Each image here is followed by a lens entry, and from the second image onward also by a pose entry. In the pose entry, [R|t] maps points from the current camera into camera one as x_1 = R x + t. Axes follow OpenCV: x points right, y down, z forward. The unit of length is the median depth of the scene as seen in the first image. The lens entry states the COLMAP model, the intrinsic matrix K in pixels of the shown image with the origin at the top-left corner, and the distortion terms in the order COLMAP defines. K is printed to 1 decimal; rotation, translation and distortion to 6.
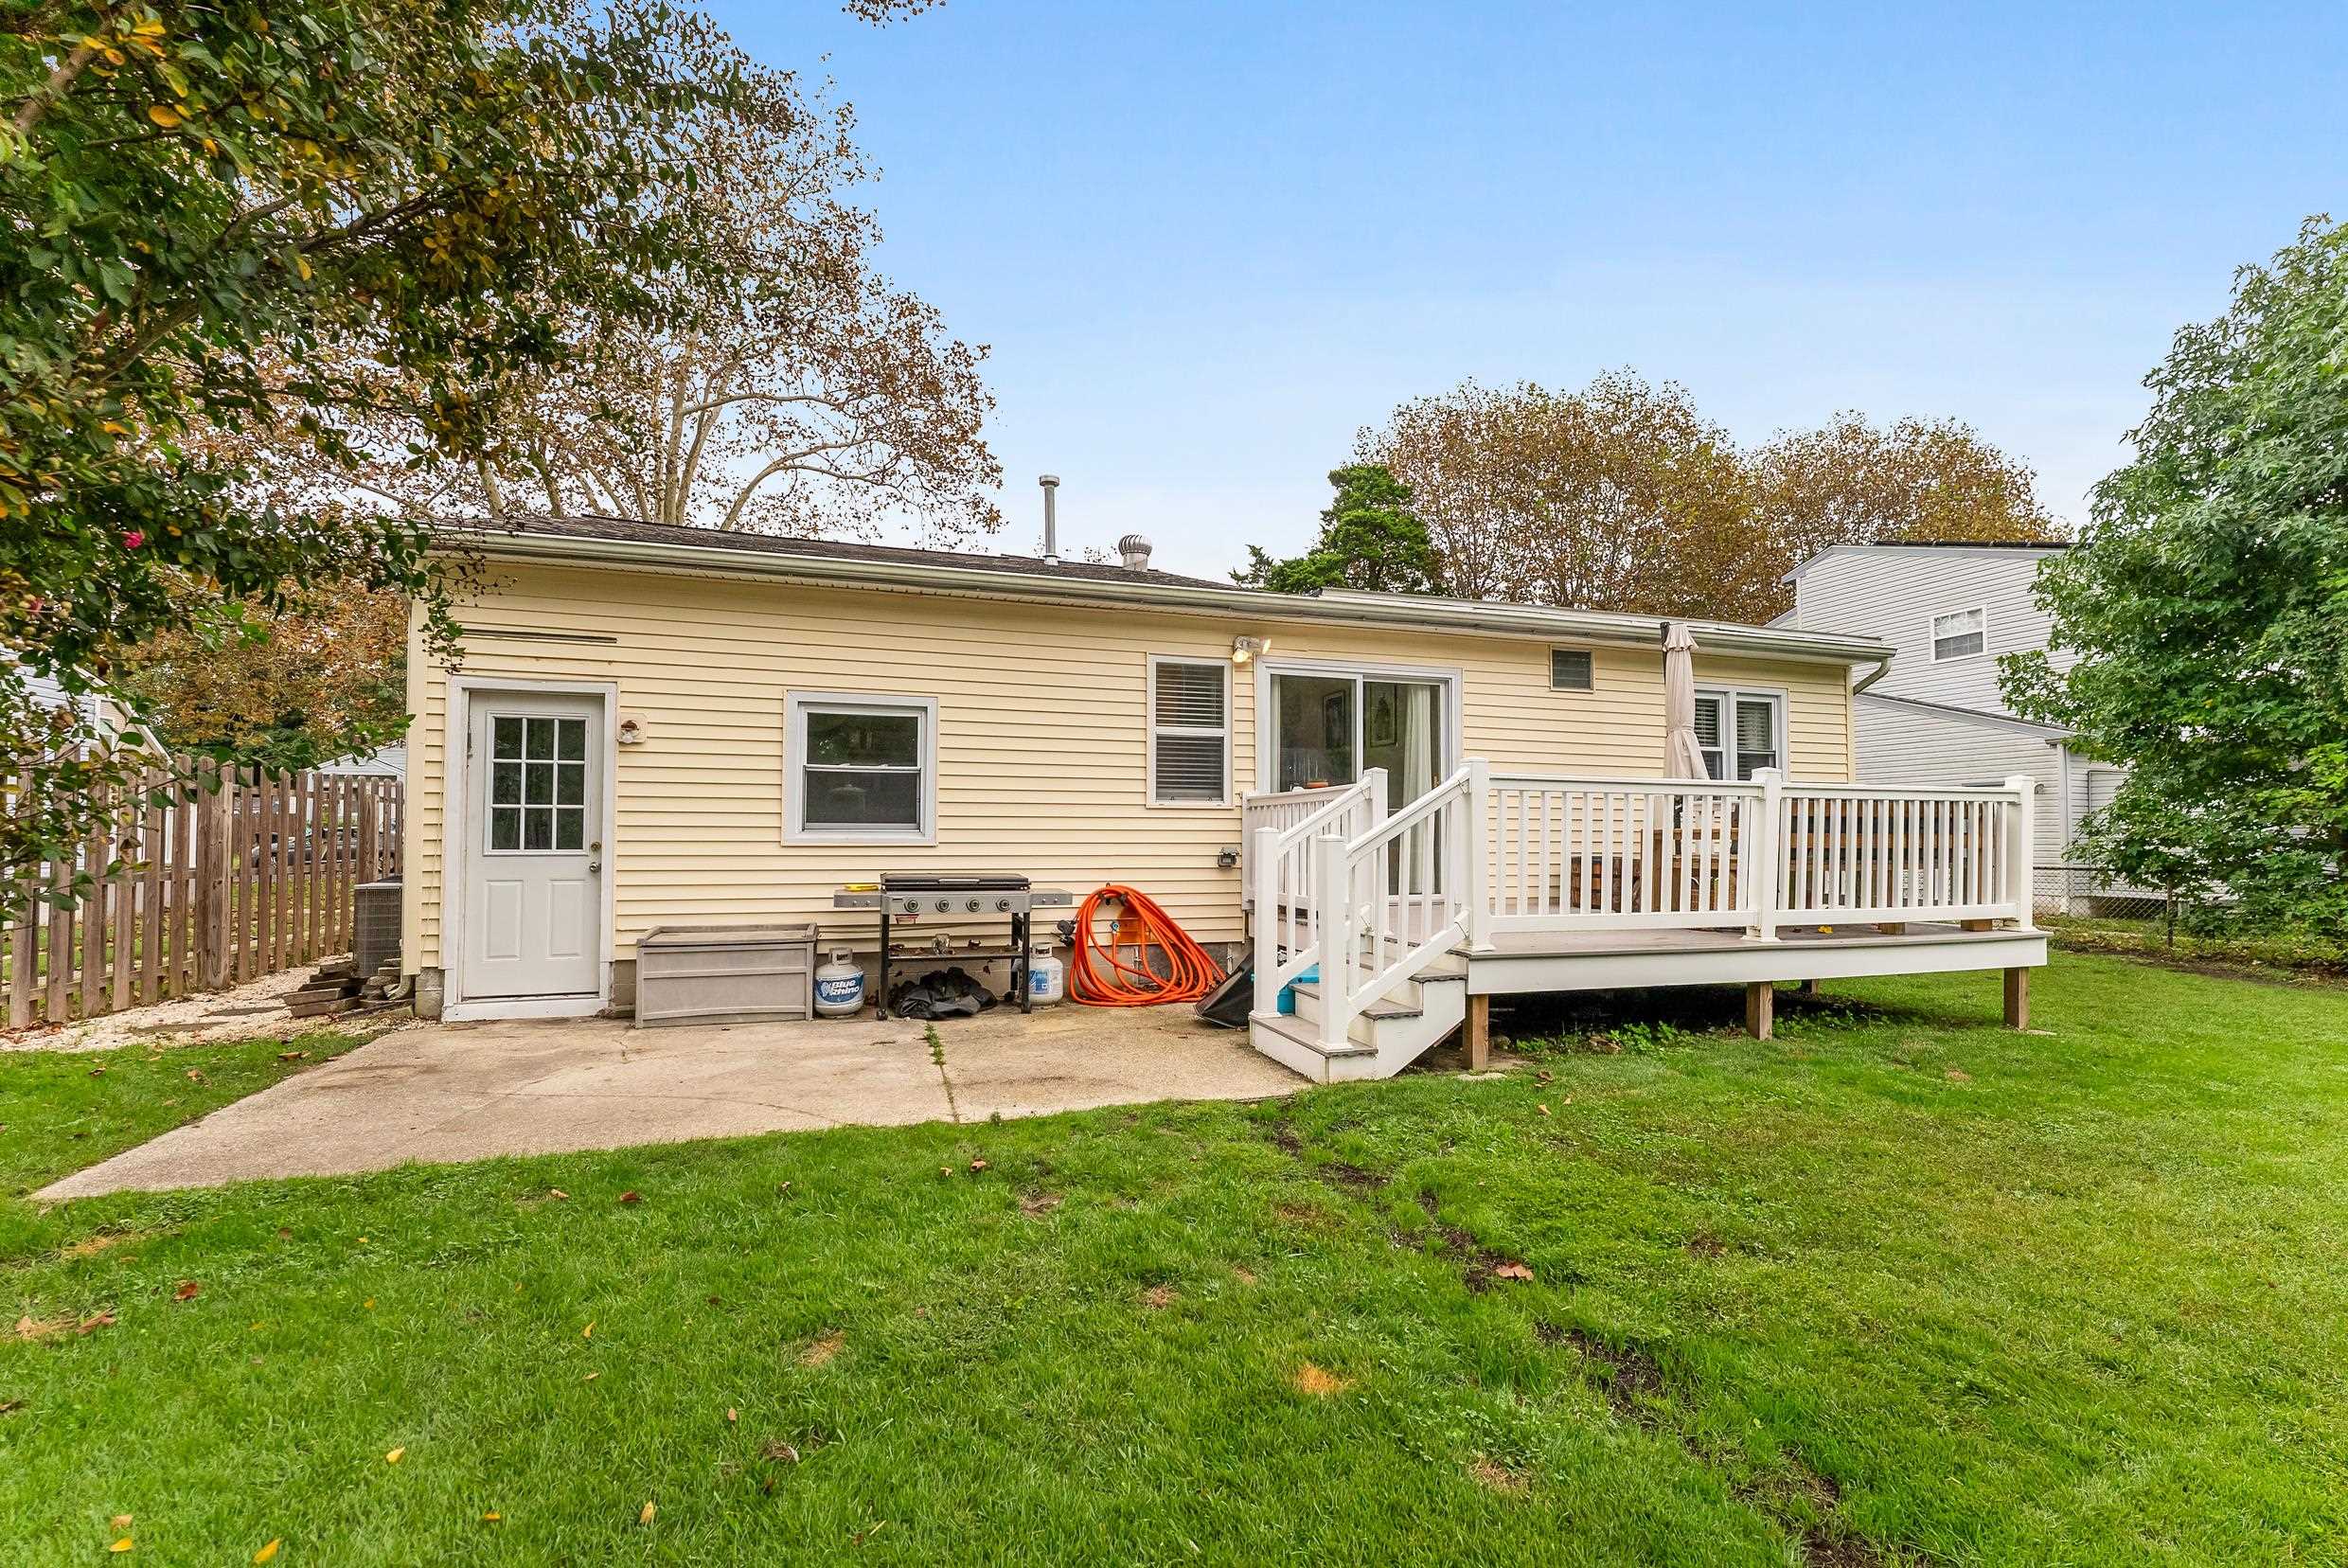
lens RADIAL K [[951.6, 0, 1200.3], [0, 951.6, 824.5], [0, 0, 1]] dist [-0.000914, -0.000406]
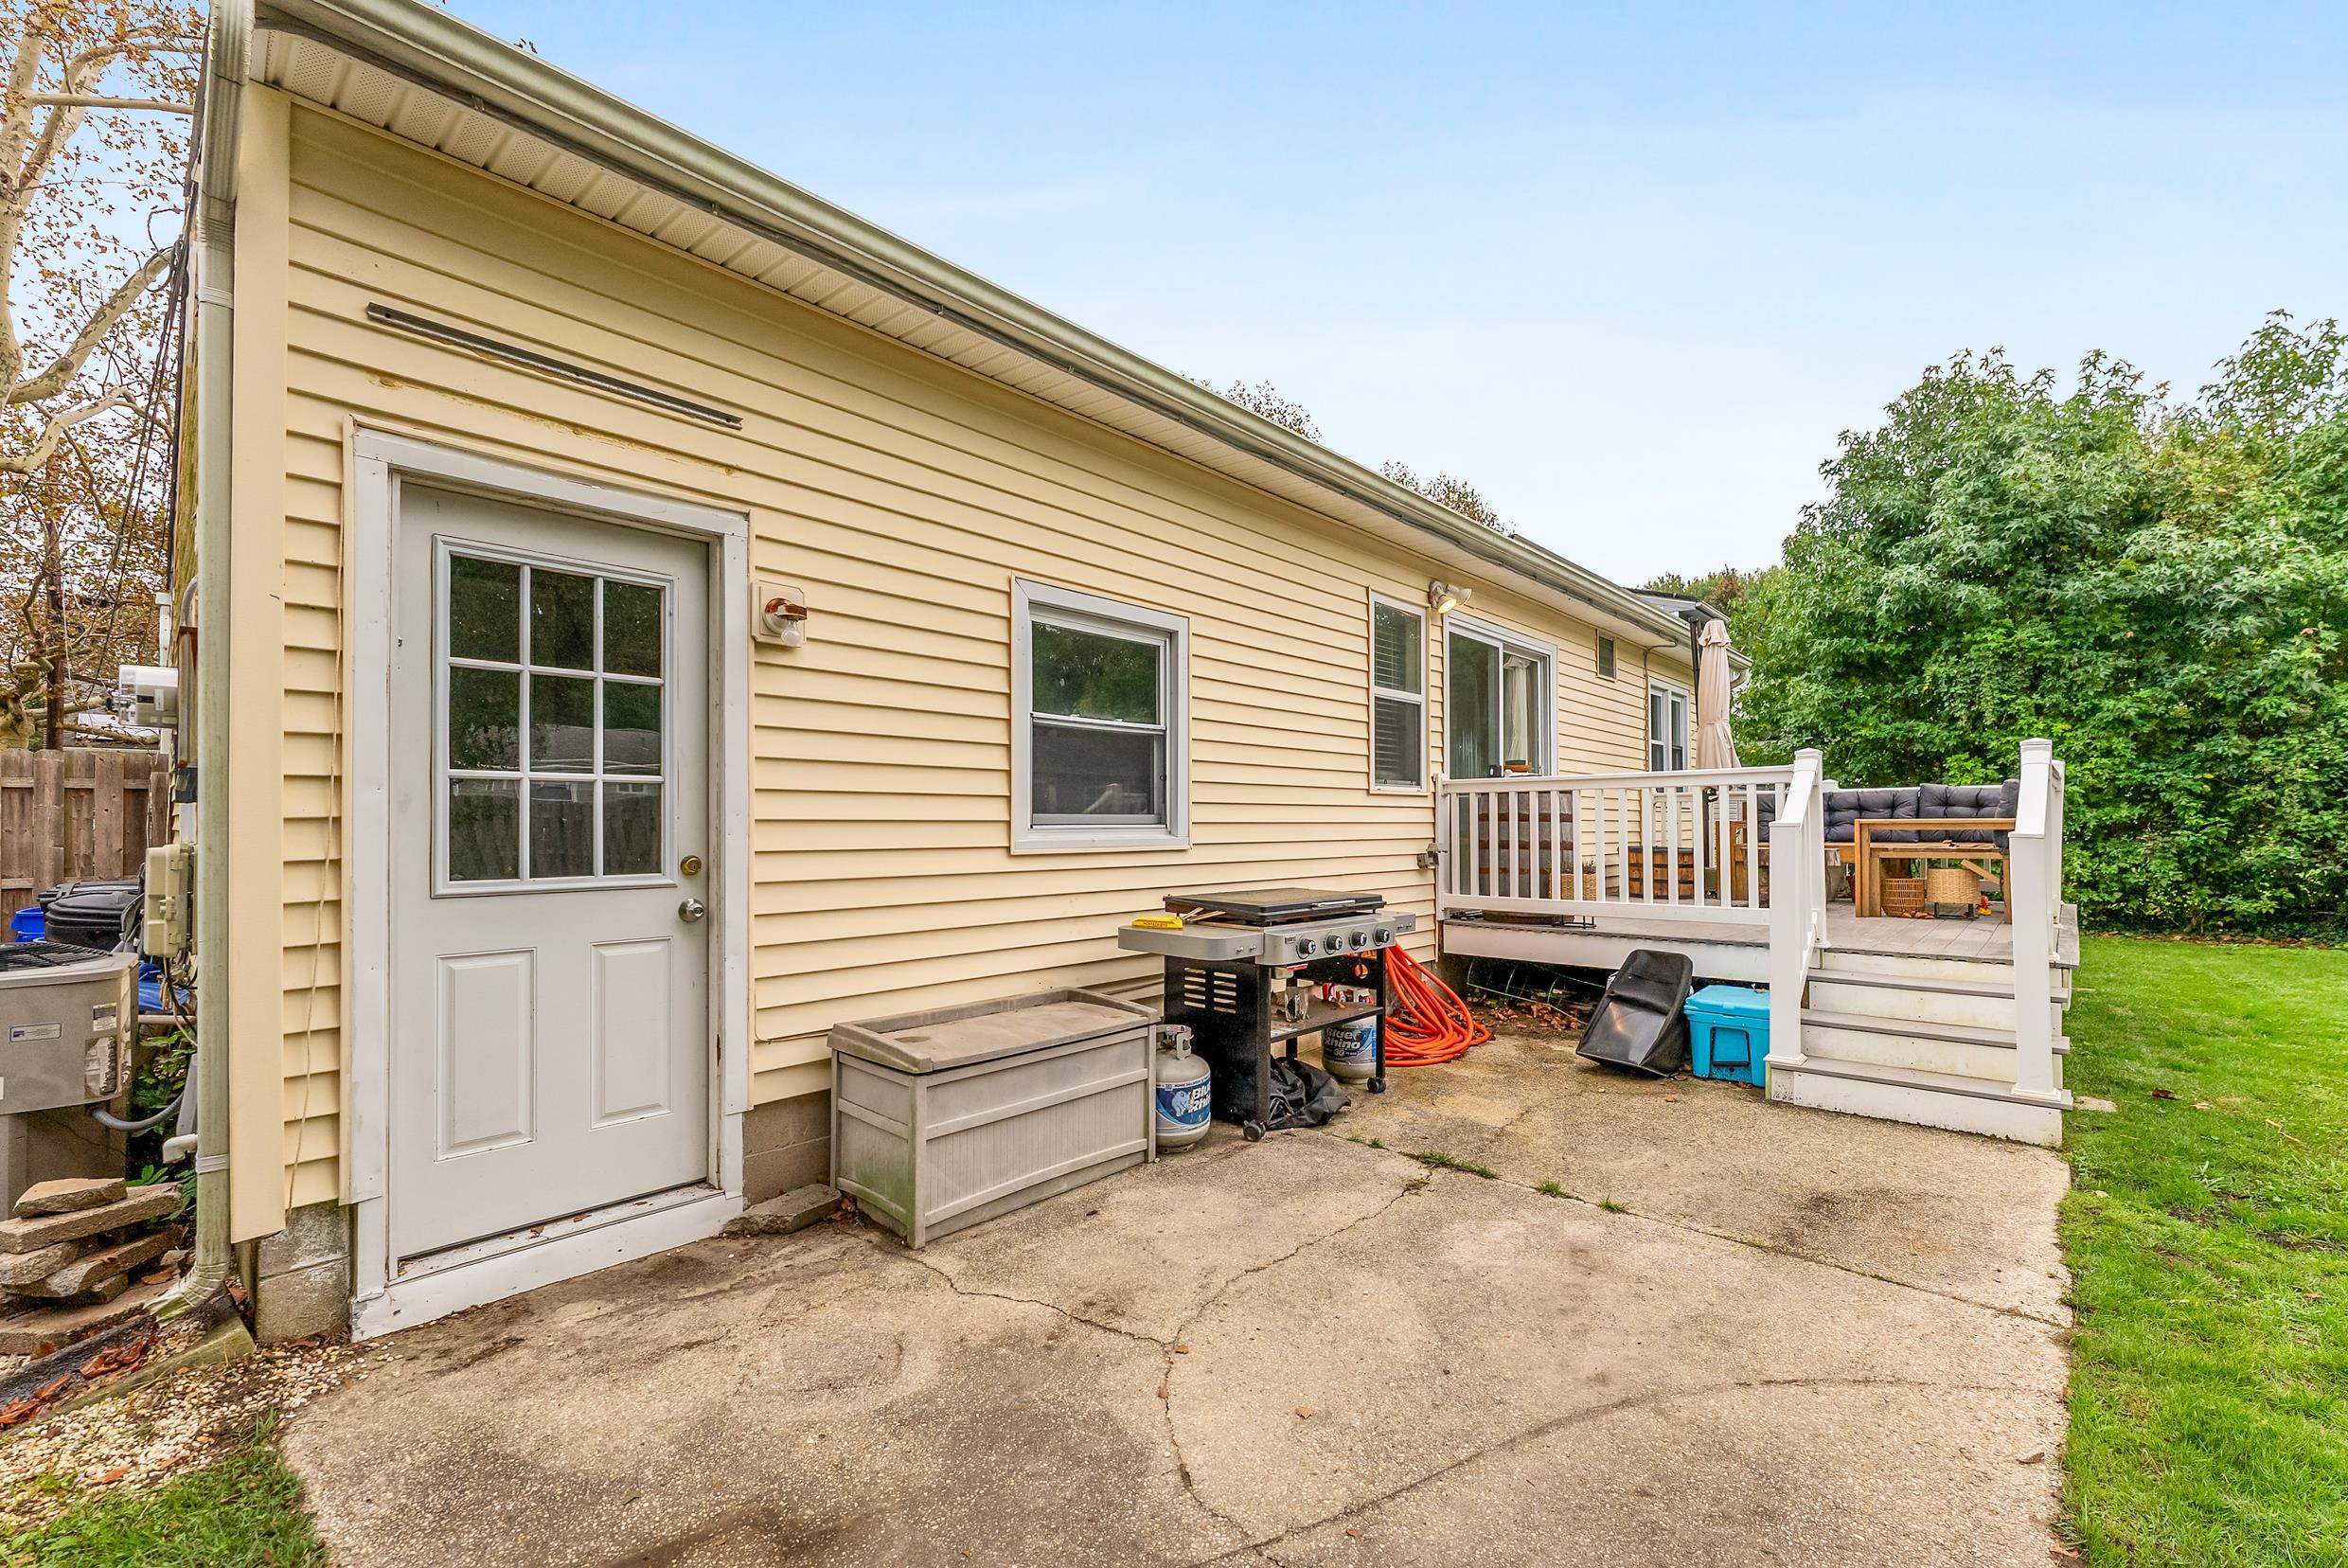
lens RADIAL K [[949.4, 0, 1177.0], [0, 949.4, 816.4], [0, 0, 1]] dist [-0.002985, -0.000578]
pose [[0.874671, -0.001625, 0.484715, -0.655959], [-0.000272, 0.999993, 0.003843, -0.002527], [-0.484717, -0.003493, 0.874664, 0.487834]]
